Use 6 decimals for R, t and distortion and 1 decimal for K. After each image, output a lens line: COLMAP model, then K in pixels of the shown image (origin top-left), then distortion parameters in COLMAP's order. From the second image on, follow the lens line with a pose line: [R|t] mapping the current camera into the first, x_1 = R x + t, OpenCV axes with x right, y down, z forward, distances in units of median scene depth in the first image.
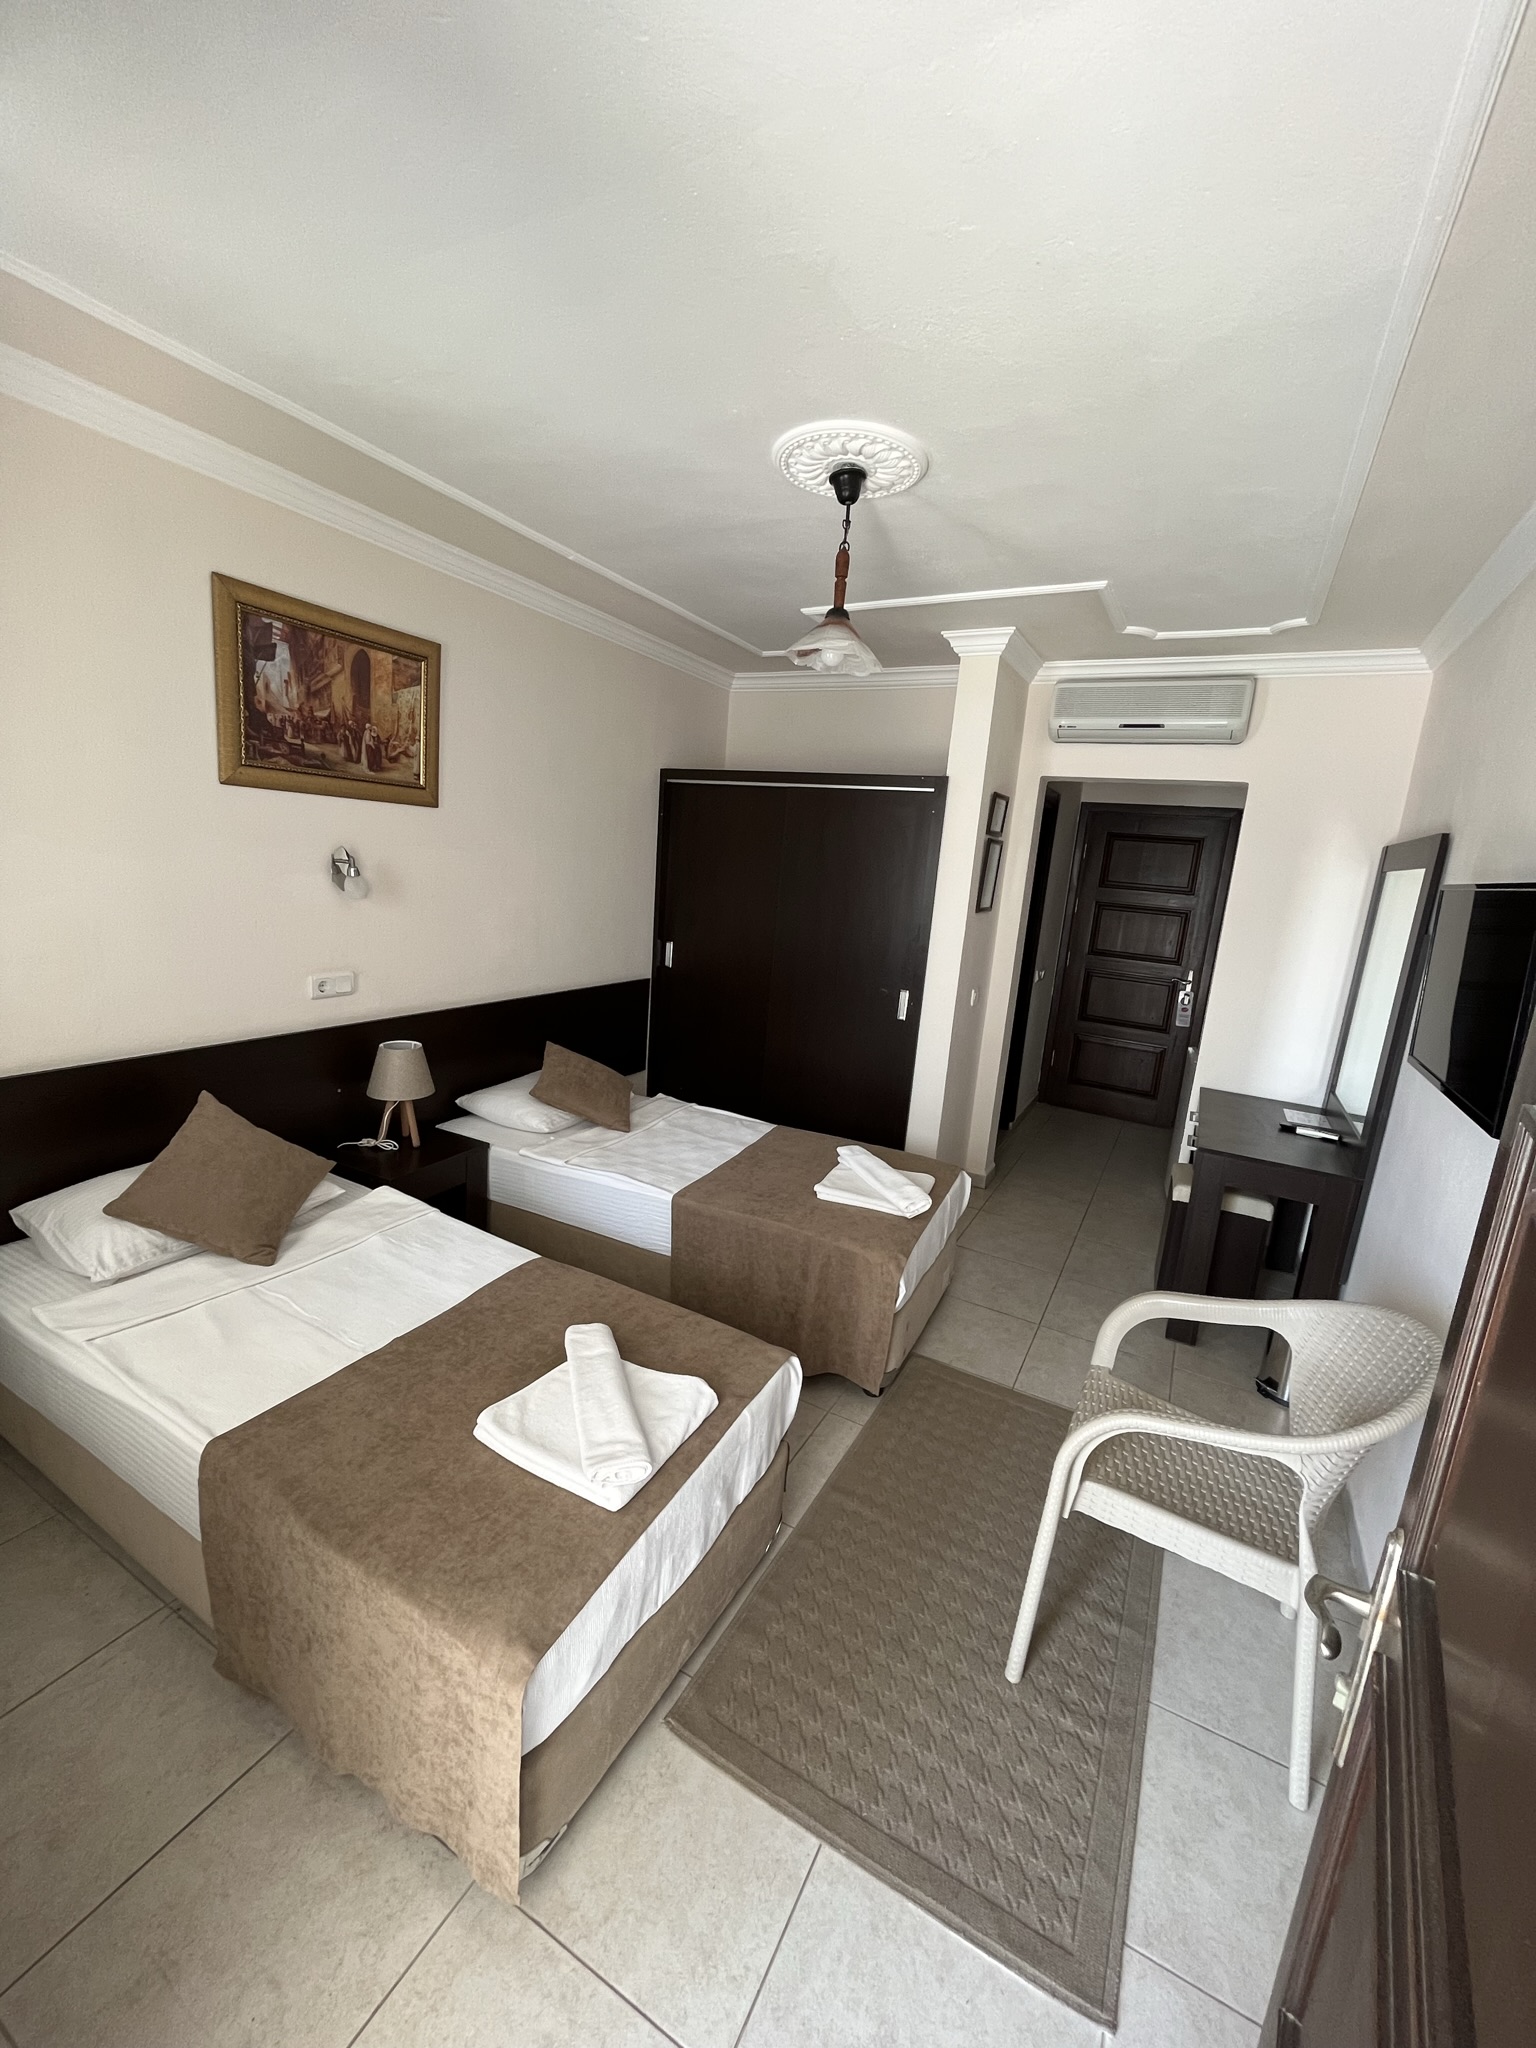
lens RADIAL K [[829.8, 0, 768.0], [0, 829.8, 1024.0], [0, 0, 1]] dist [-0.001772, -0.000158]
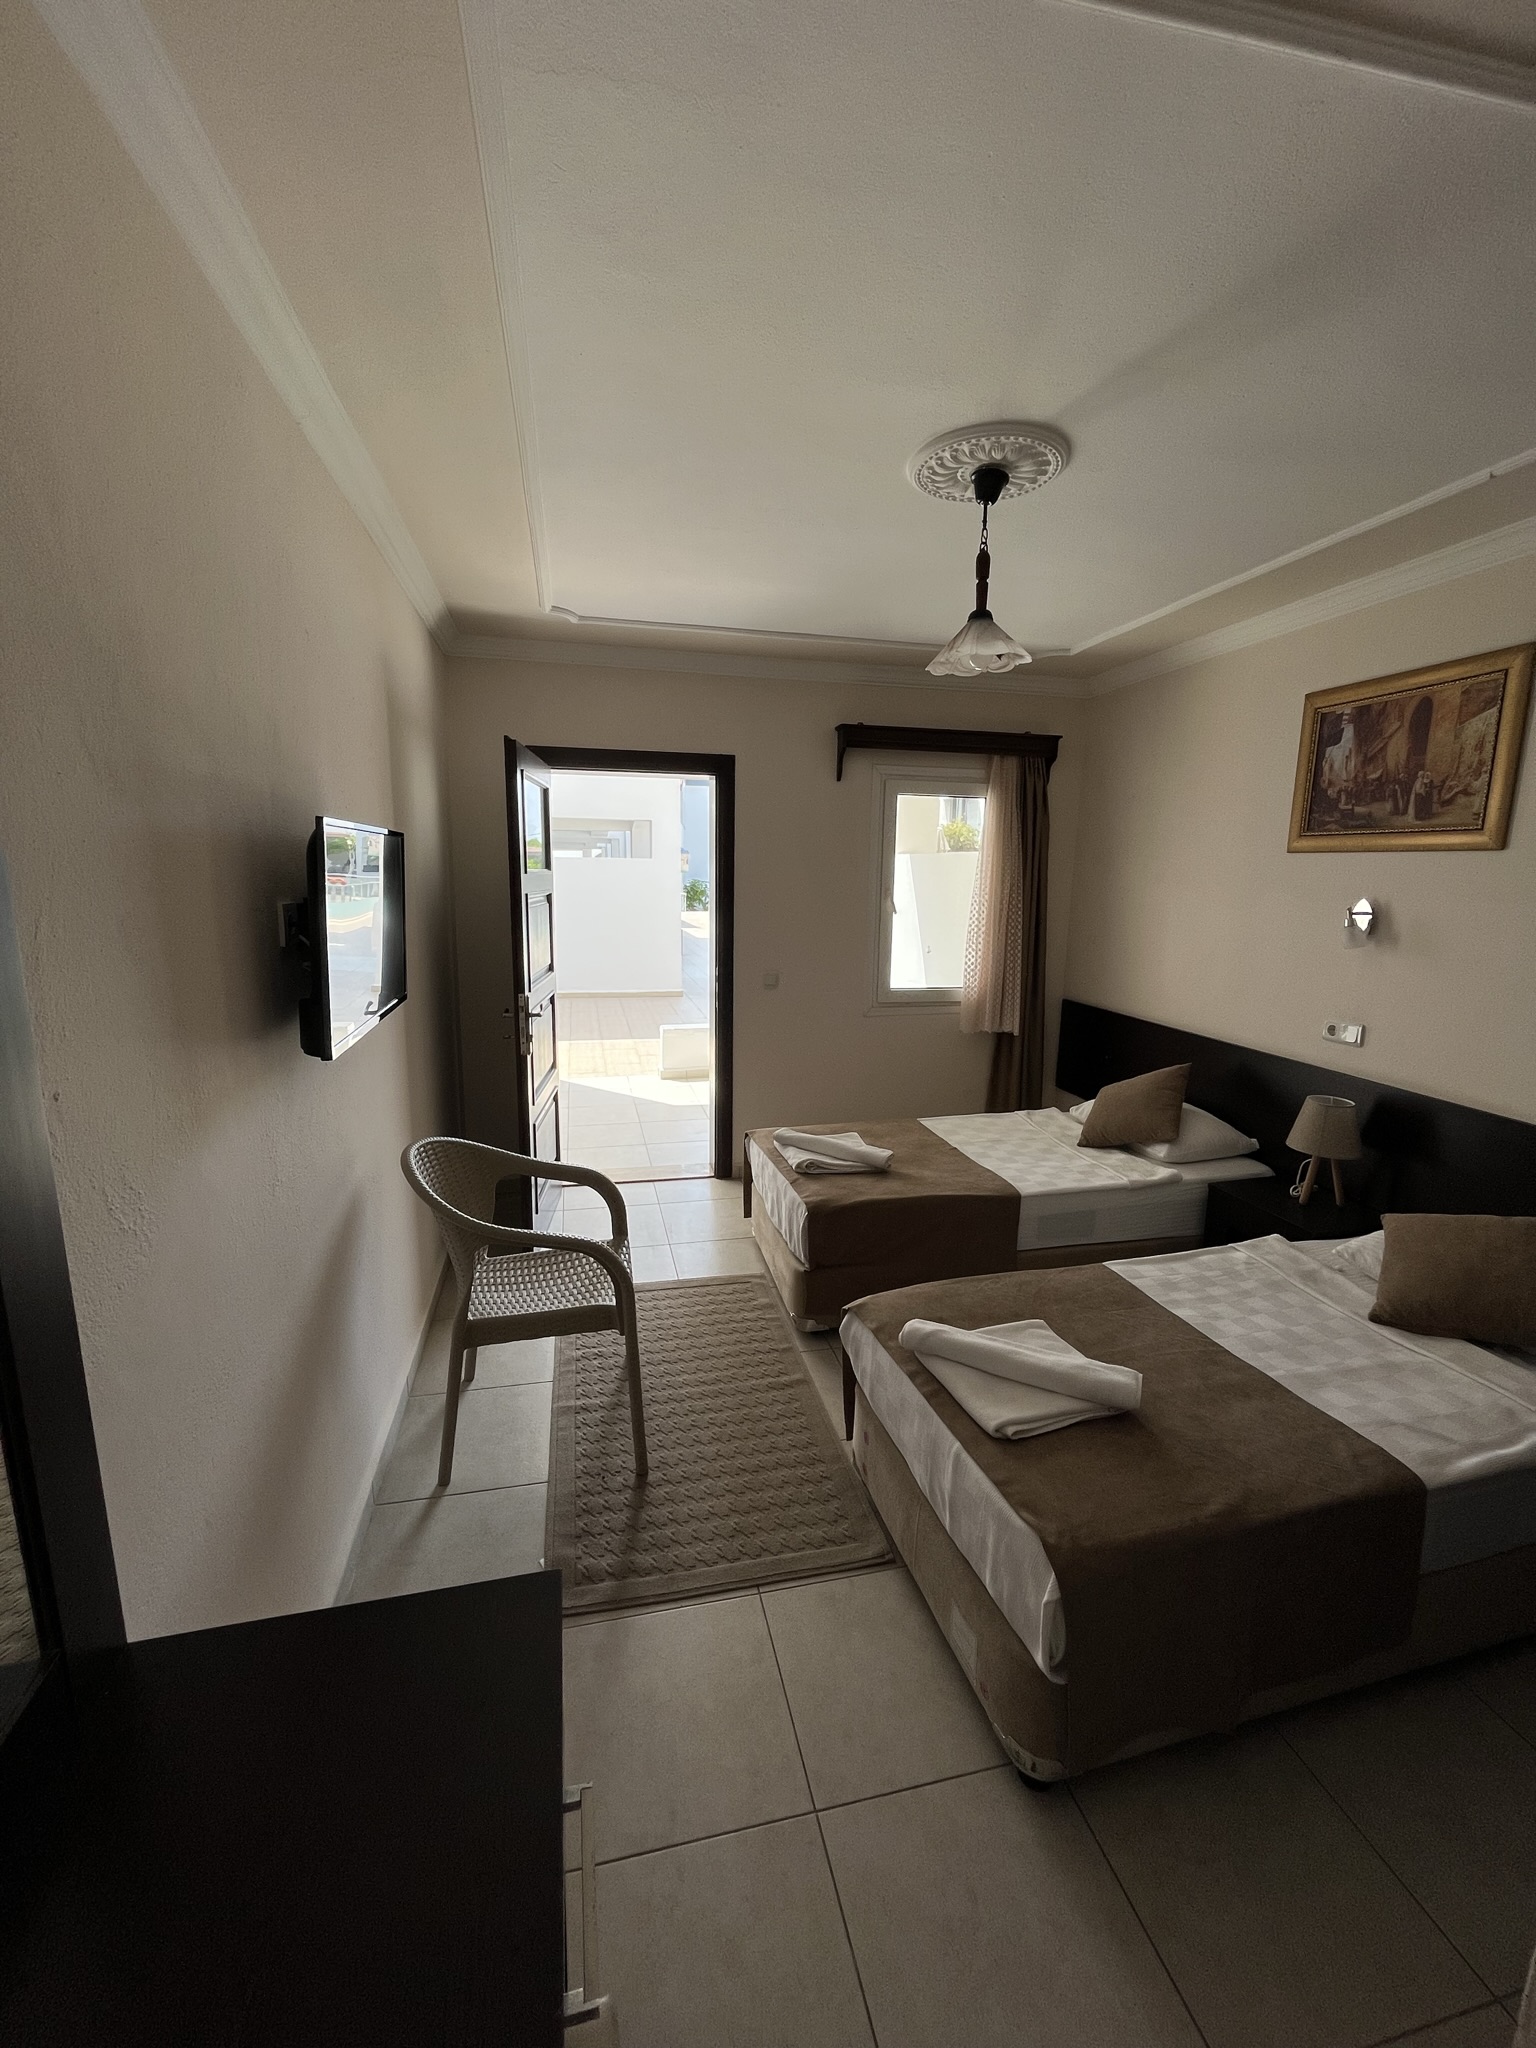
lens RADIAL K [[829.8, 0, 768.0], [0, 829.8, 1024.0], [0, 0, 1]] dist [-0.001772, -0.000158]
pose [[-0.741890, 0.029228, -0.669885, 0.746068], [-0.211207, 0.938007, 0.274836, -0.201205], [0.636389, 0.345382, -0.689724, 1.329781]]
